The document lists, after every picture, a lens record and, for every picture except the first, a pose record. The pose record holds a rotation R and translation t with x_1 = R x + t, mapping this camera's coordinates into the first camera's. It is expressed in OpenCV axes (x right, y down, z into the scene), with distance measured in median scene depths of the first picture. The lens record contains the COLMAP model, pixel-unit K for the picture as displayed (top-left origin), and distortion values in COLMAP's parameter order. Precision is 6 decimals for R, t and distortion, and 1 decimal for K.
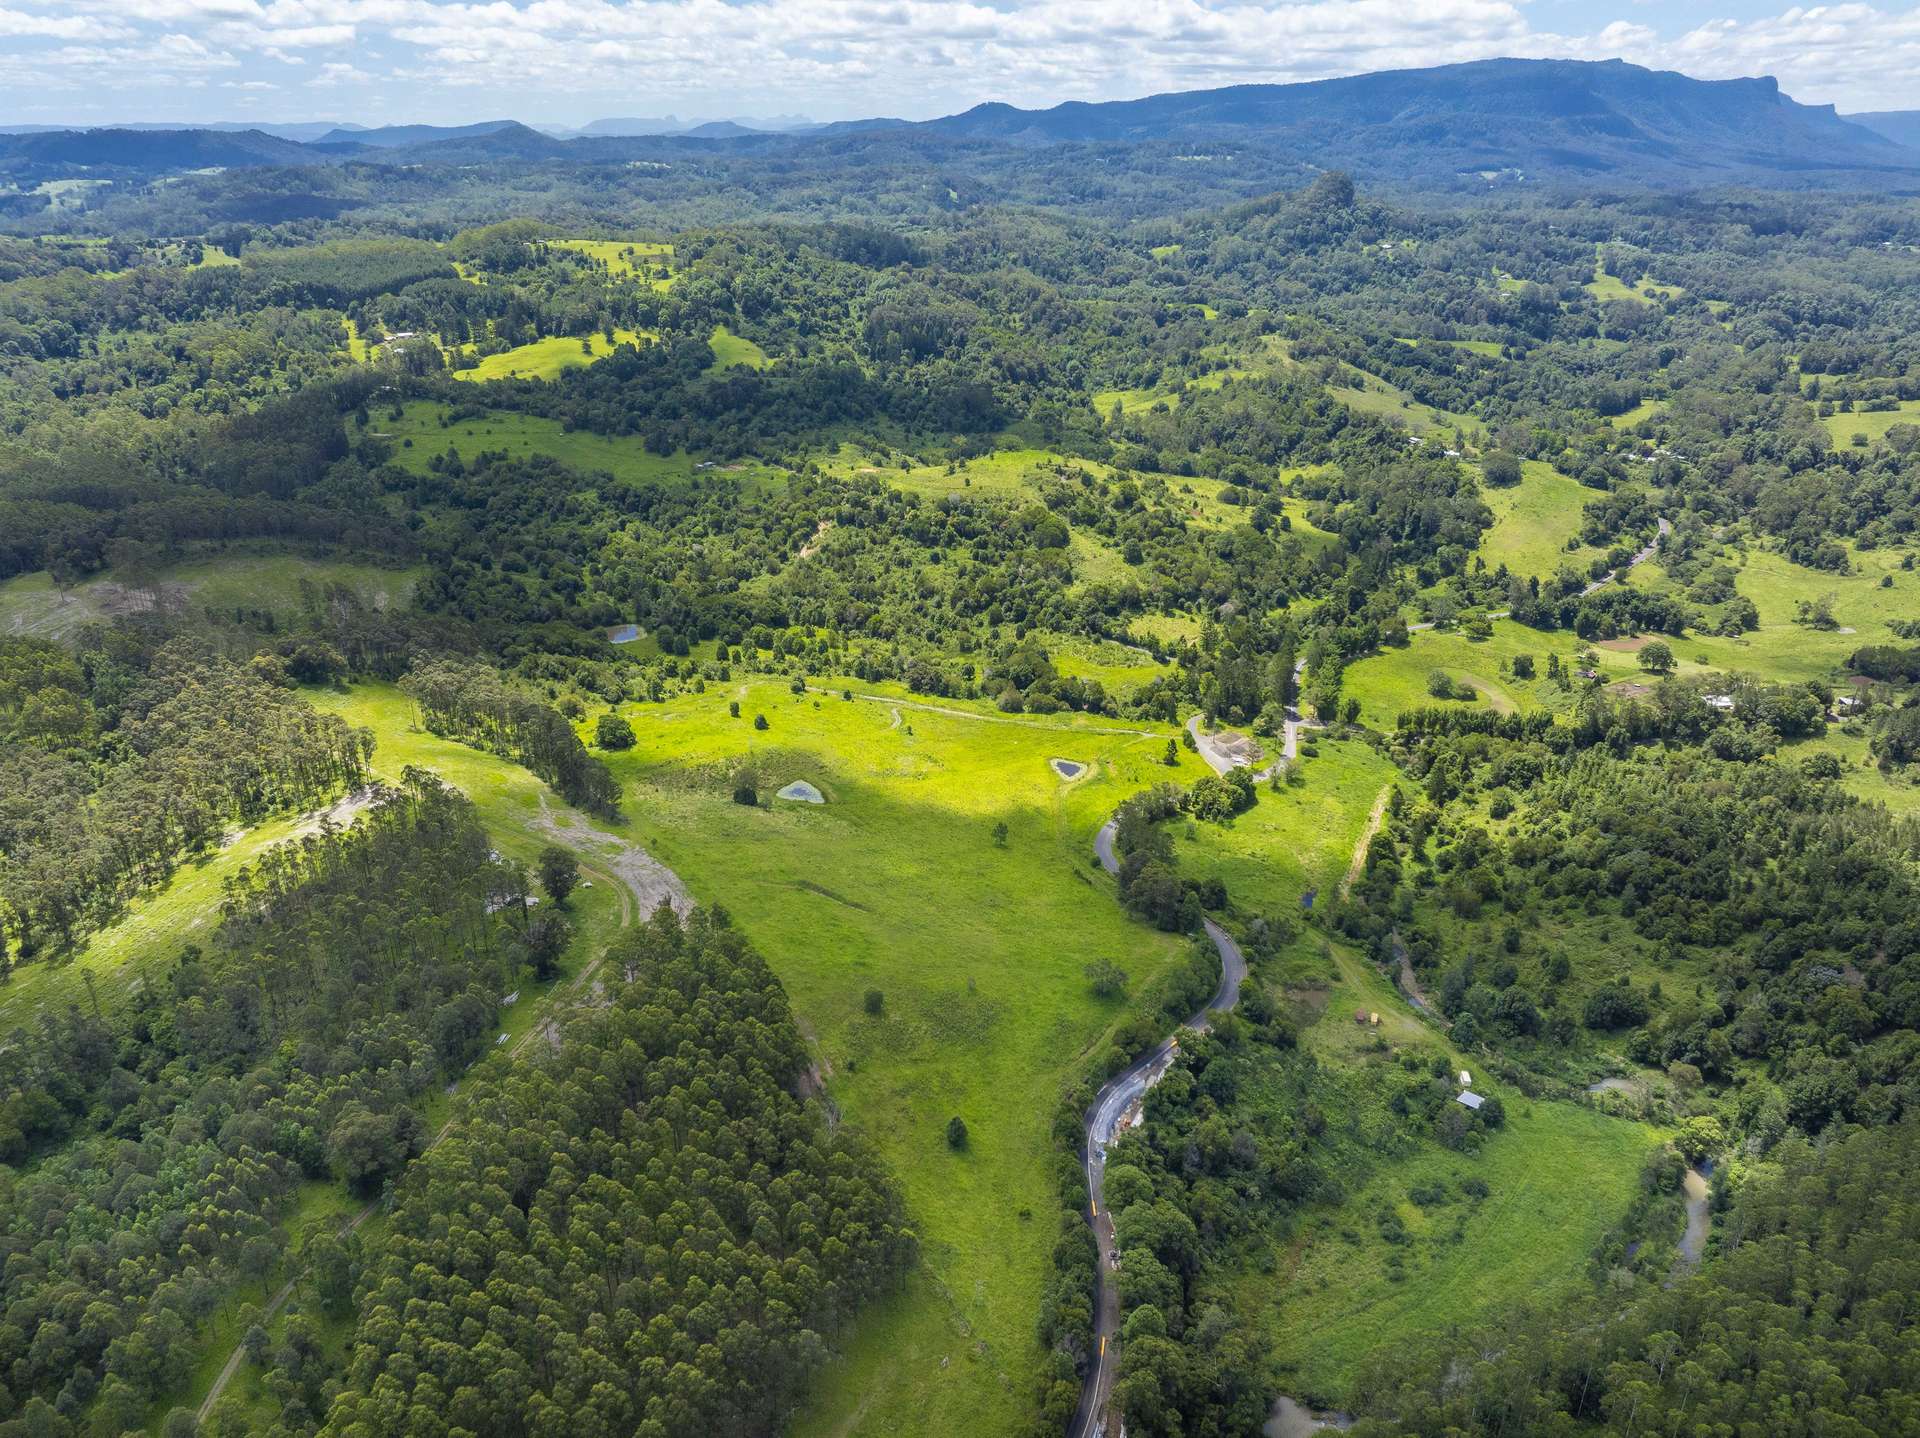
lens RADIAL K [[1358.9, 0, 958.3], [0, 1358.9, 717.8], [0, 0, 1]] dist [-0.068564, 0.045382]
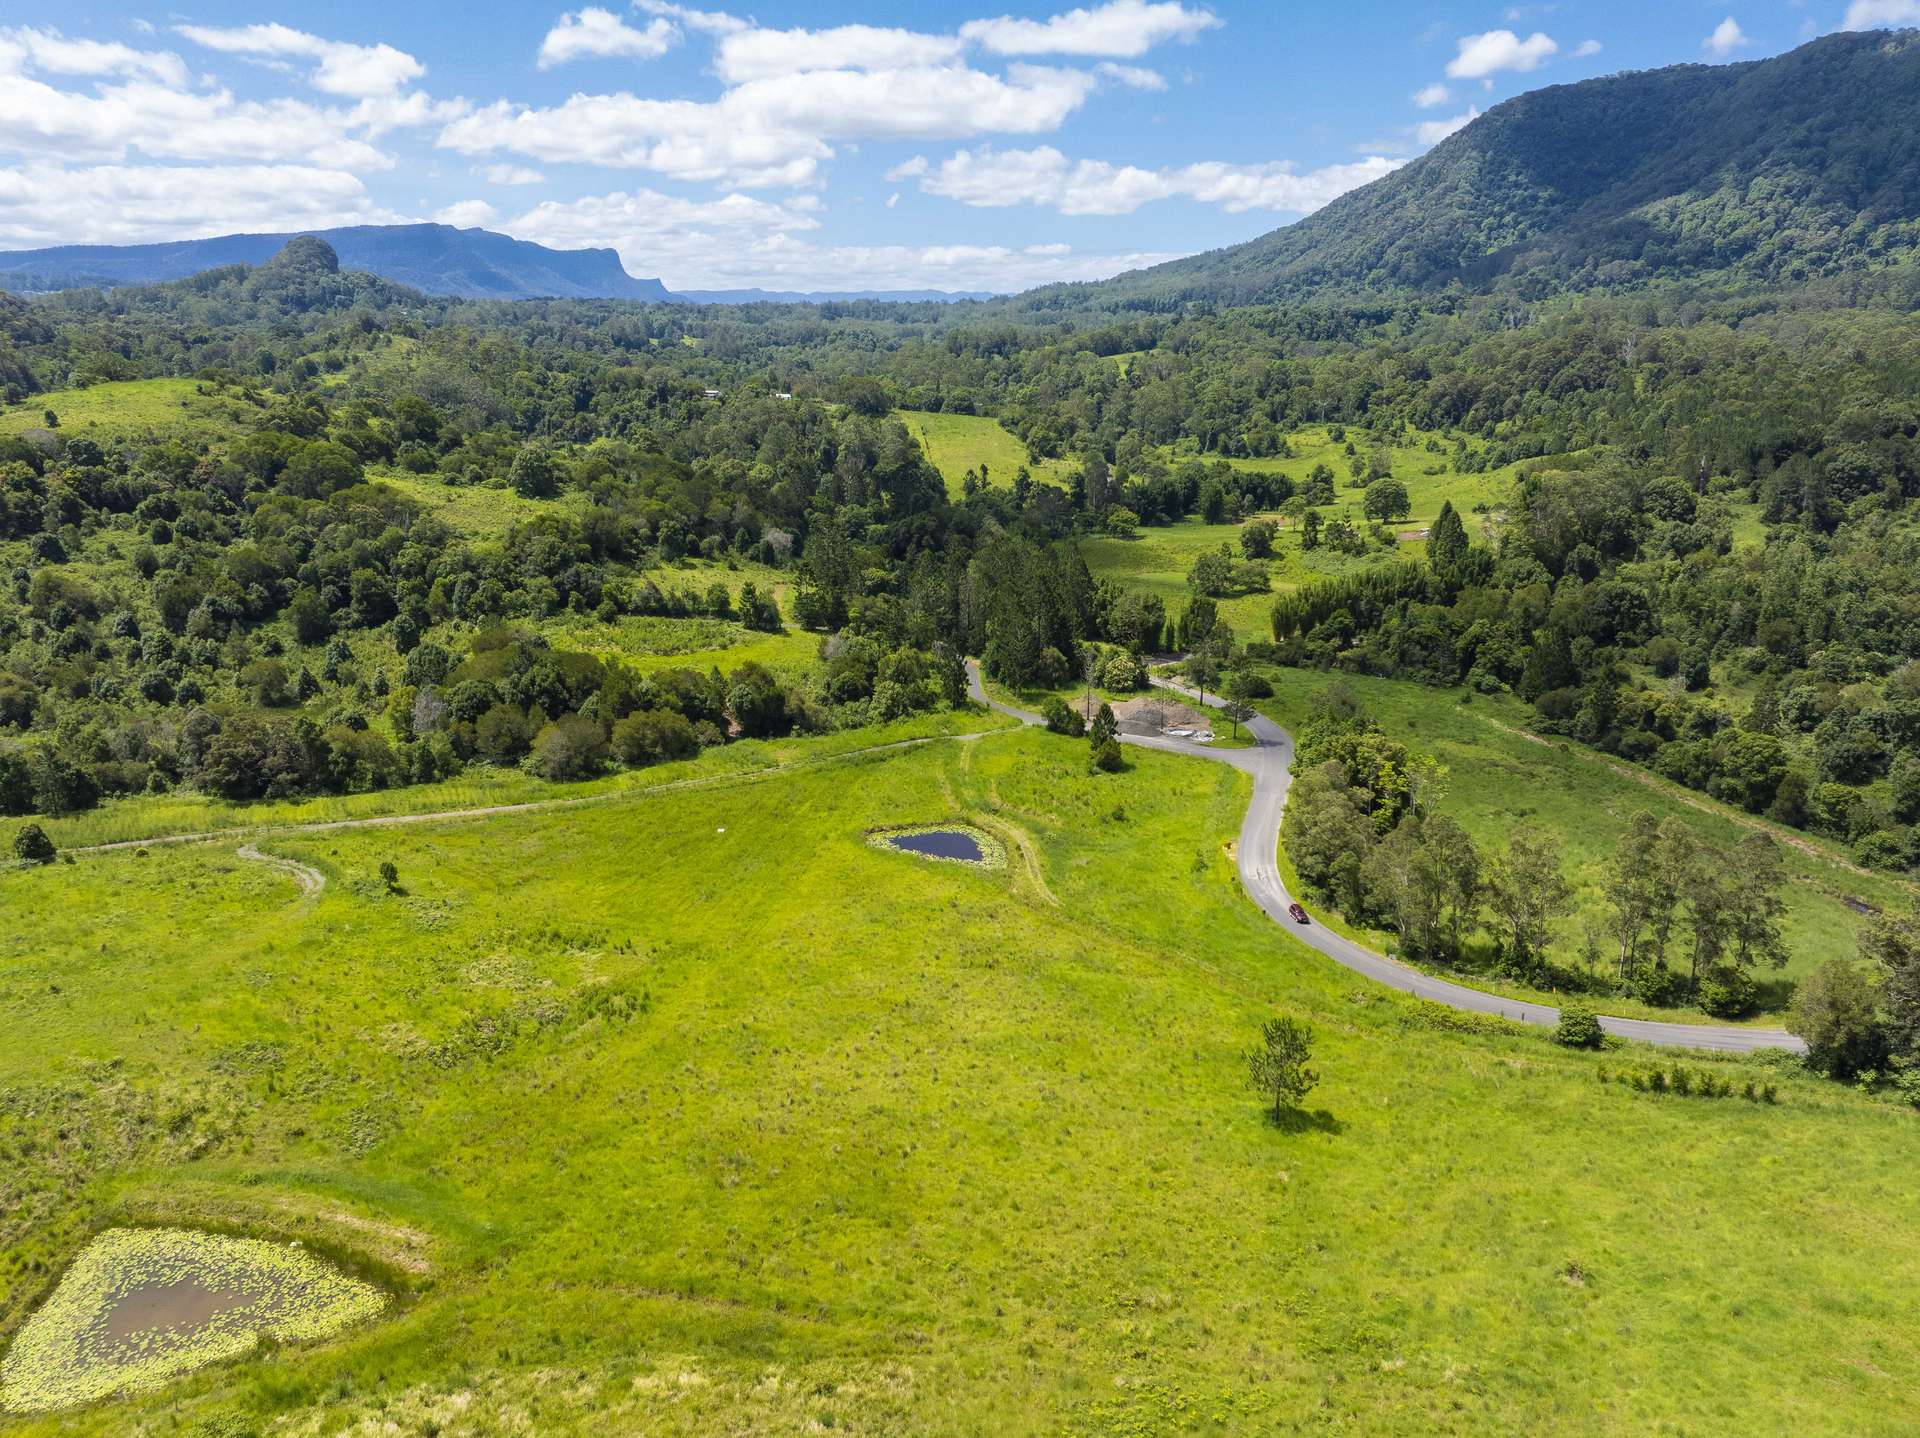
lens RADIAL K [[1358.9, 0, 956.8], [0, 1358.9, 717.0], [0, 0, 1]] dist [-0.068564, 0.045382]
pose [[0.716813, -0.190080, 0.670857, -0.115395], [0.278094, 0.960227, -0.025074, 0.015236], [-0.639409, 0.204535, 0.741163, 0.654722]]
